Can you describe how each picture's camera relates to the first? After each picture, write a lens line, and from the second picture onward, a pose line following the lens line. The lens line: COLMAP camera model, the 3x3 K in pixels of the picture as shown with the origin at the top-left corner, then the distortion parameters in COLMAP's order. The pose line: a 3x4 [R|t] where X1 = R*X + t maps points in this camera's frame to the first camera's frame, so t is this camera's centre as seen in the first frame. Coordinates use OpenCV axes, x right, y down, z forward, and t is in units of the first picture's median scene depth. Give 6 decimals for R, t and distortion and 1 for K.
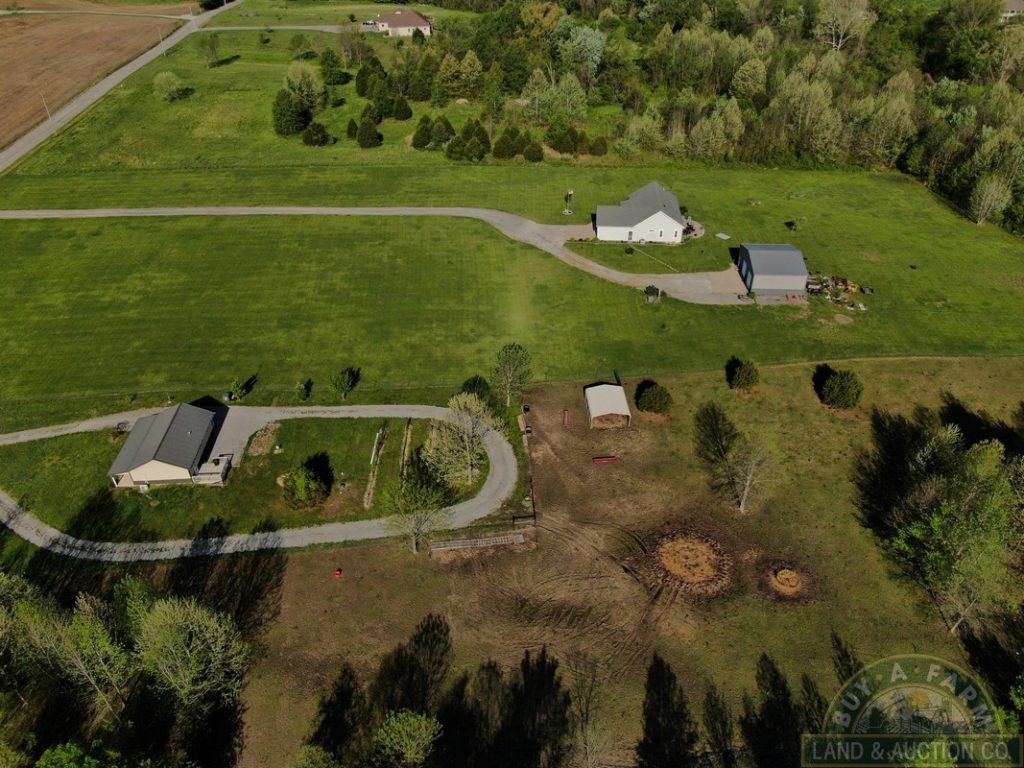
lens RADIAL K [[726.4, 0, 512.0], [0, 726.4, 384.0], [0, 0, 1]] dist [-0.004688, -0.005842]
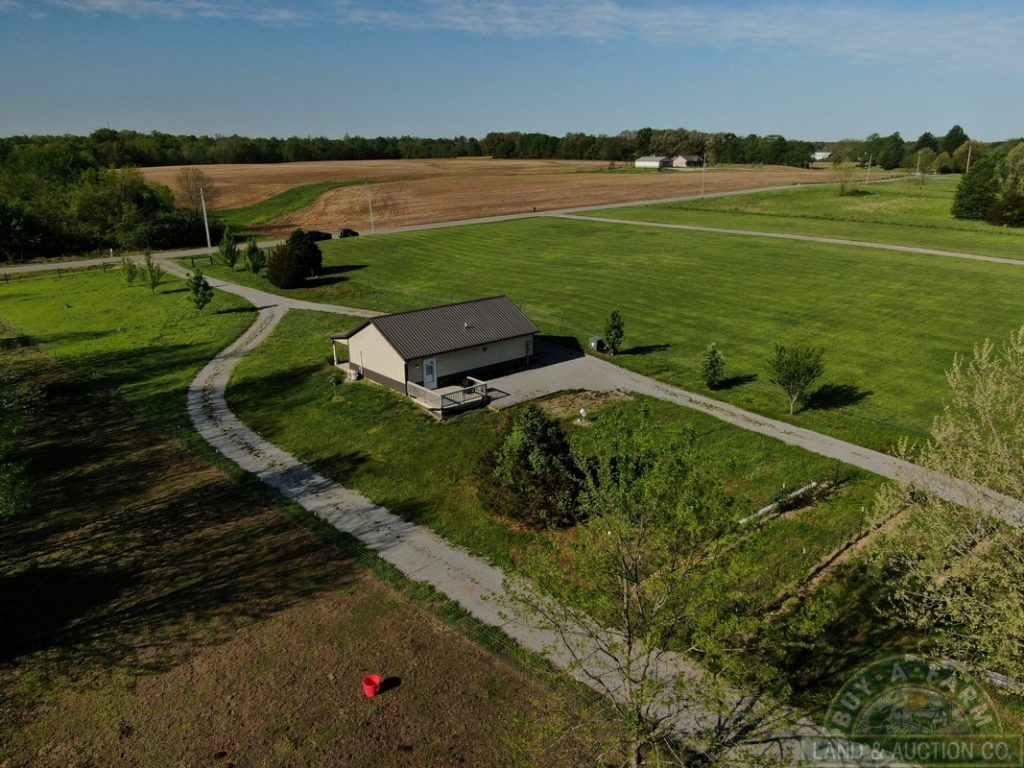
lens RADIAL K [[726.4, 0, 512.0], [0, 726.4, 384.0], [0, 0, 1]] dist [-0.004688, -0.005842]
pose [[0.608841, 0.244886, -0.754549, -0.015874], [-0.455989, 0.886358, -0.080271, 0.140875], [0.649143, 0.392938, 0.651316, 0.741491]]
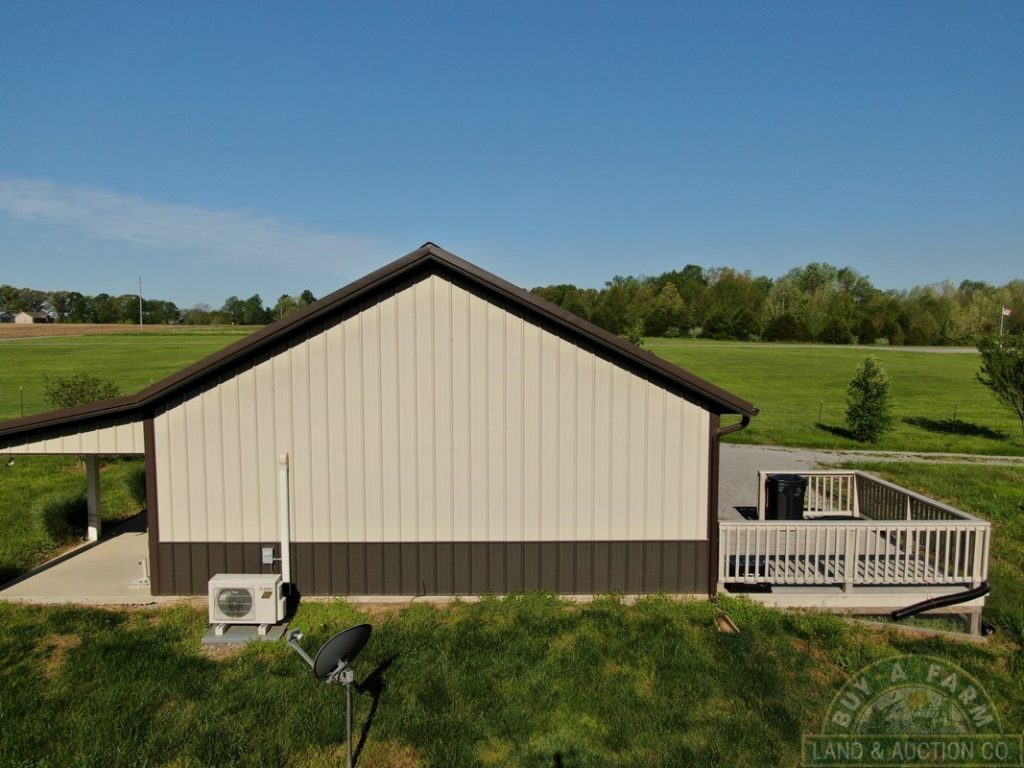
lens RADIAL K [[726.4, 0, 512.0], [0, 726.4, 384.0], [0, 0, 1]] dist [-0.004688, -0.005842]
pose [[0.998585, 0.008975, -0.052418, -0.479591], [-0.034483, 0.859655, -0.509711, 0.170045], [0.040486, 0.510797, 0.858748, 0.926789]]
